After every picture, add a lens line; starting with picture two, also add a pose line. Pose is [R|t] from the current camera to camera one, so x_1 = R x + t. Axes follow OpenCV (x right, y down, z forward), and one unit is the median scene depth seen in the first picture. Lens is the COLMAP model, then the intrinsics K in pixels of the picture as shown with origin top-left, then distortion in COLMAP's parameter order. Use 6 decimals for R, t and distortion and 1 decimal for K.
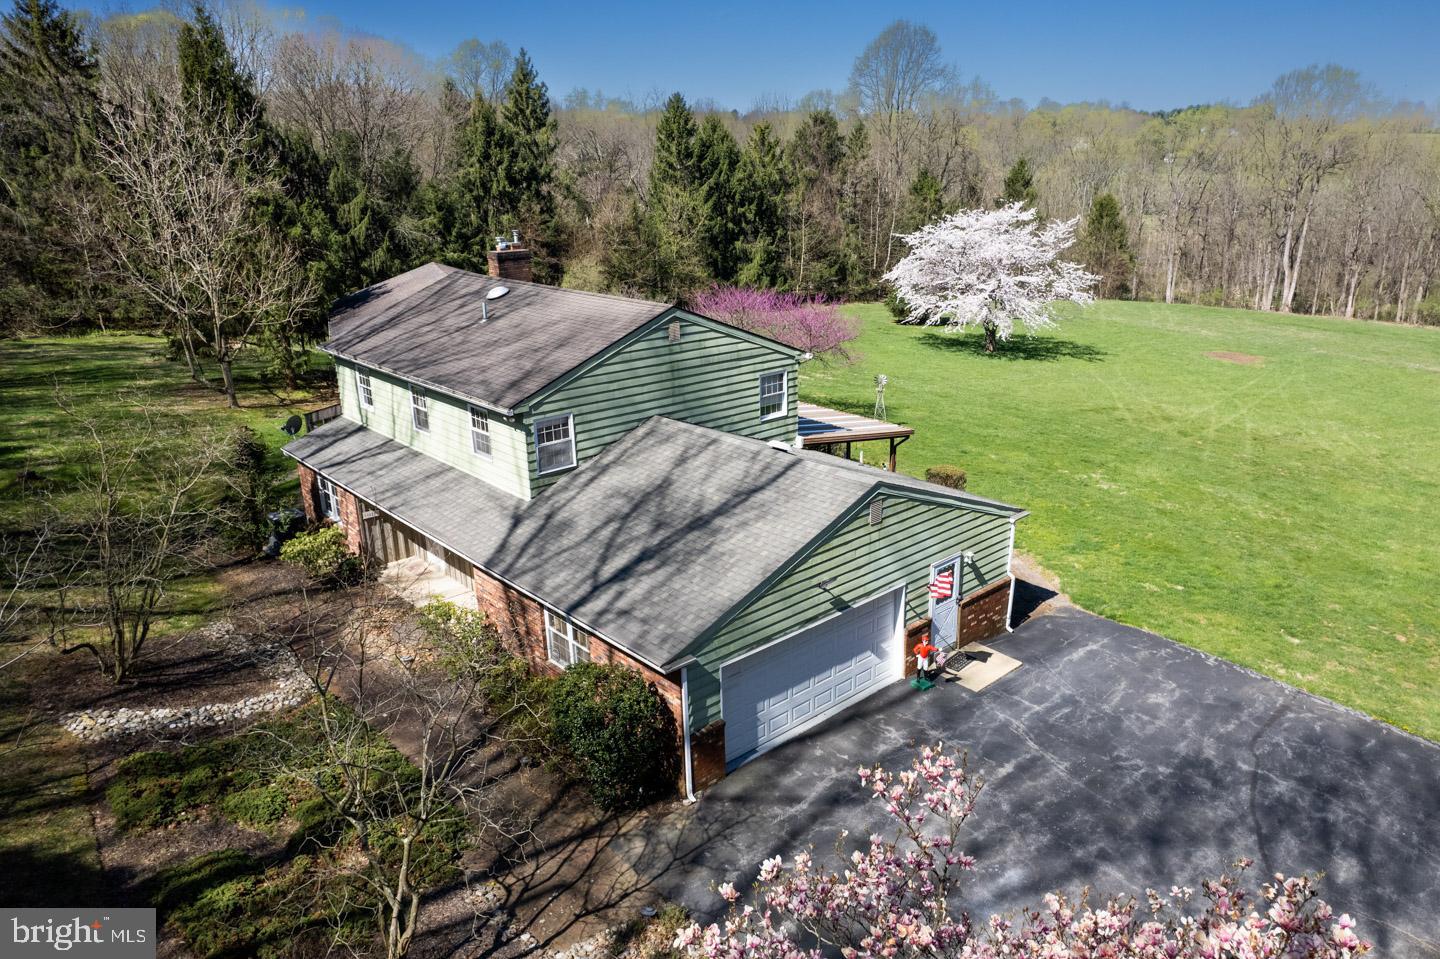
lens RADIAL K [[966.4, 0, 768.7], [0, 966.4, 485.6], [0, 0, 1]] dist [-0.039721, 0.006837]
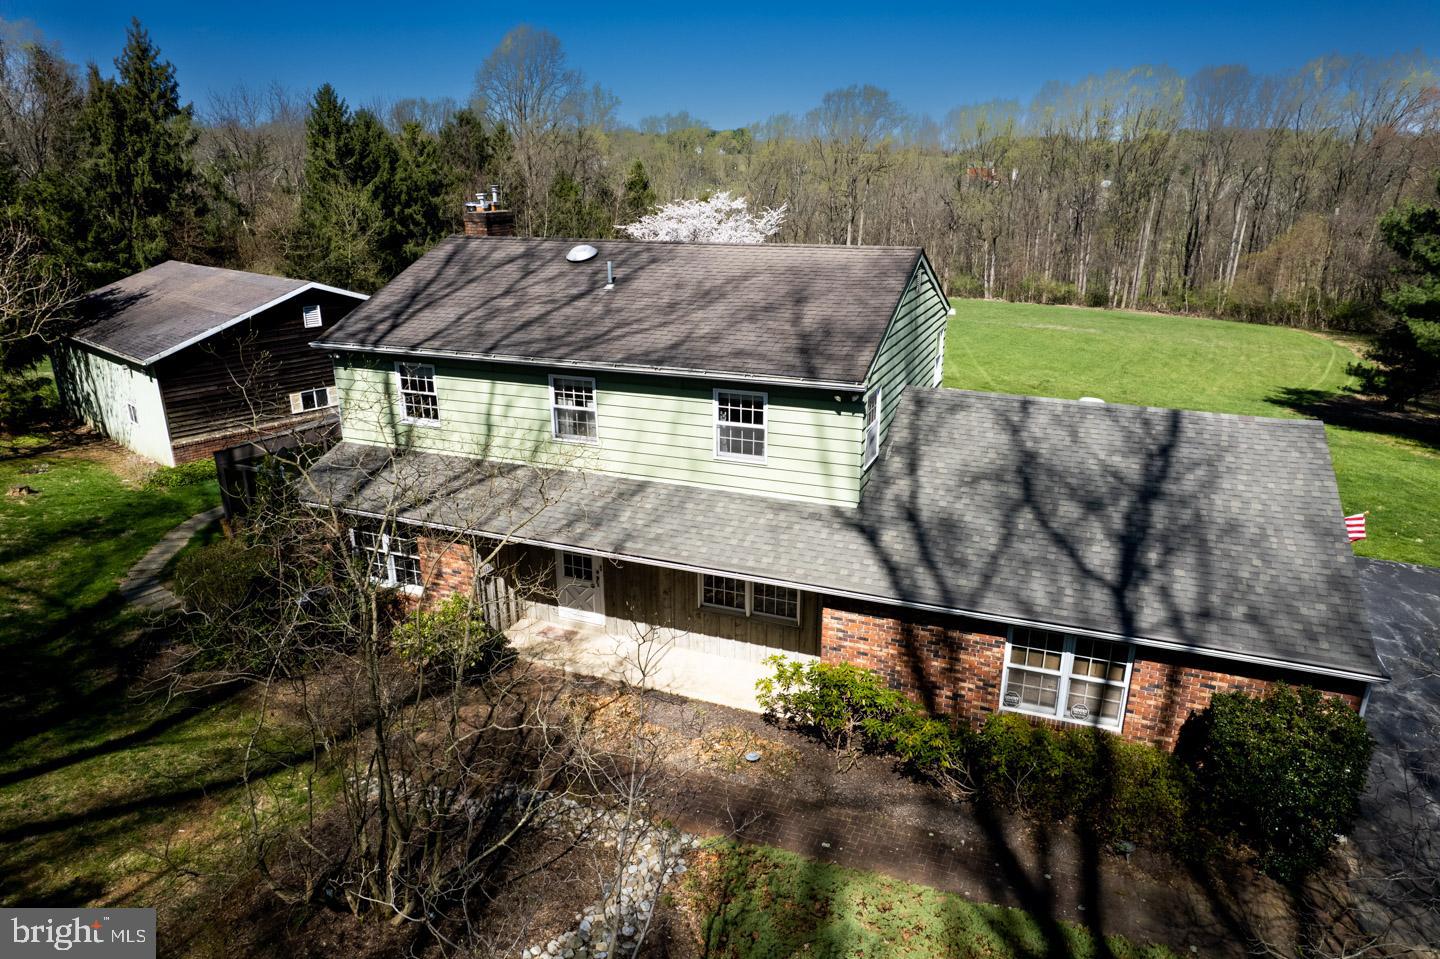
lens RADIAL K [[913.6, 0, 720.0], [0, 913.6, 479.5], [0, 0, 1]] dist [-0.094410, 0.094506]
pose [[0.914980, -0.126512, 0.383154, -0.168448], [0.127551, 0.991570, 0.022809, -0.009086], [-0.382810, 0.028002, 0.923403, 0.107547]]
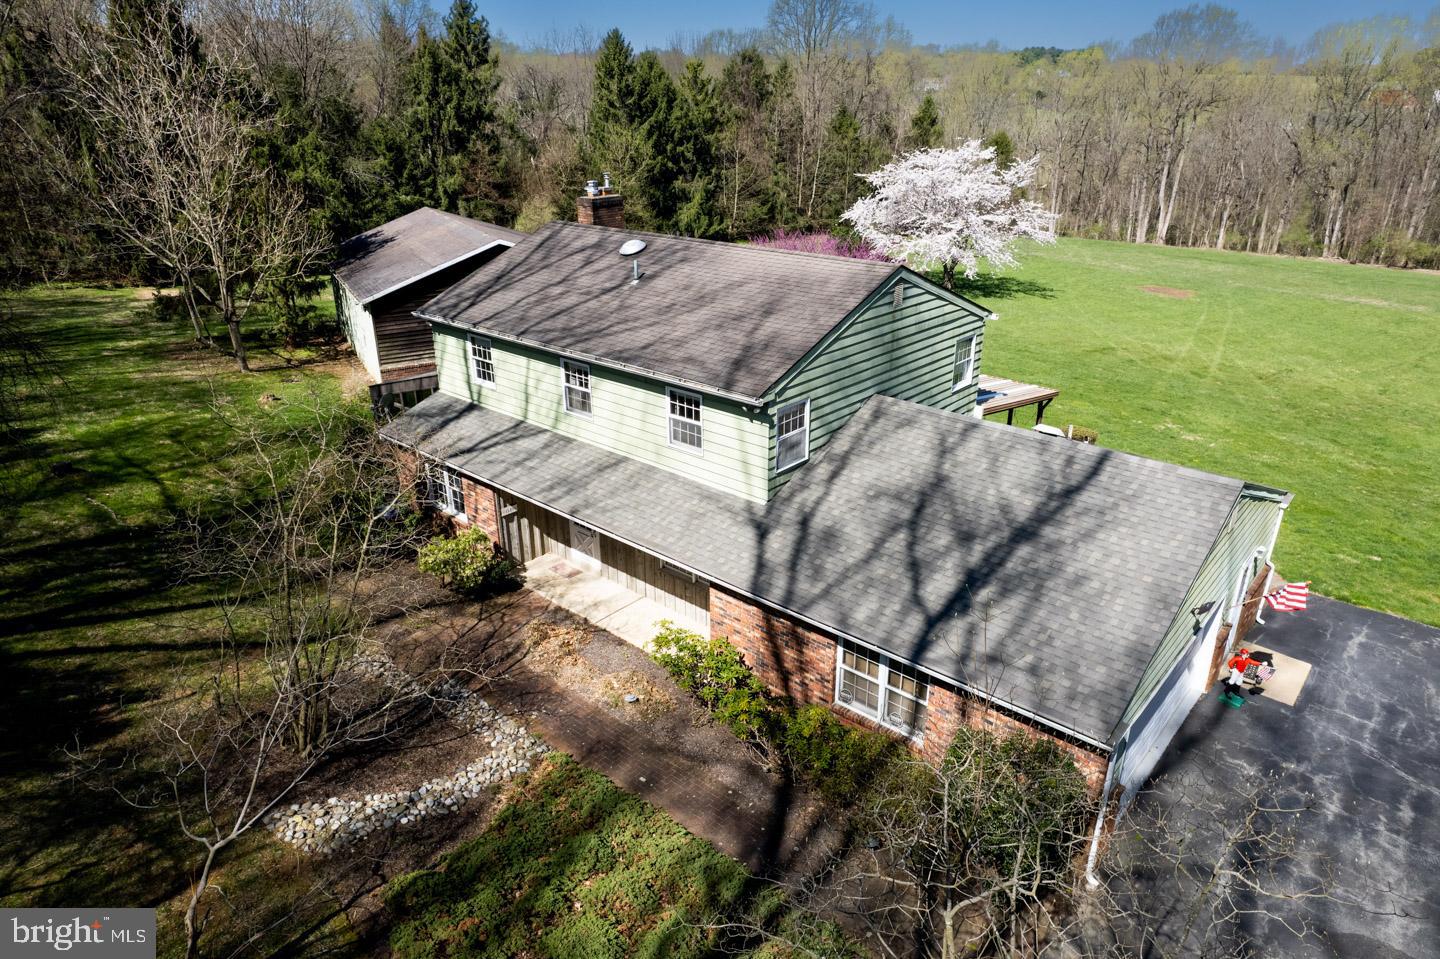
lens RADIAL K [[902.5, 0, 712.8], [0, 902.5, 475.0], [0, 0, 1]] dist [-0.049508, 0.027882]
pose [[0.997251, -0.028913, 0.068227, -0.095504], [0.024031, 0.997164, 0.071323, -0.018248], [-0.070095, -0.069487, 0.995117, 0.060981]]
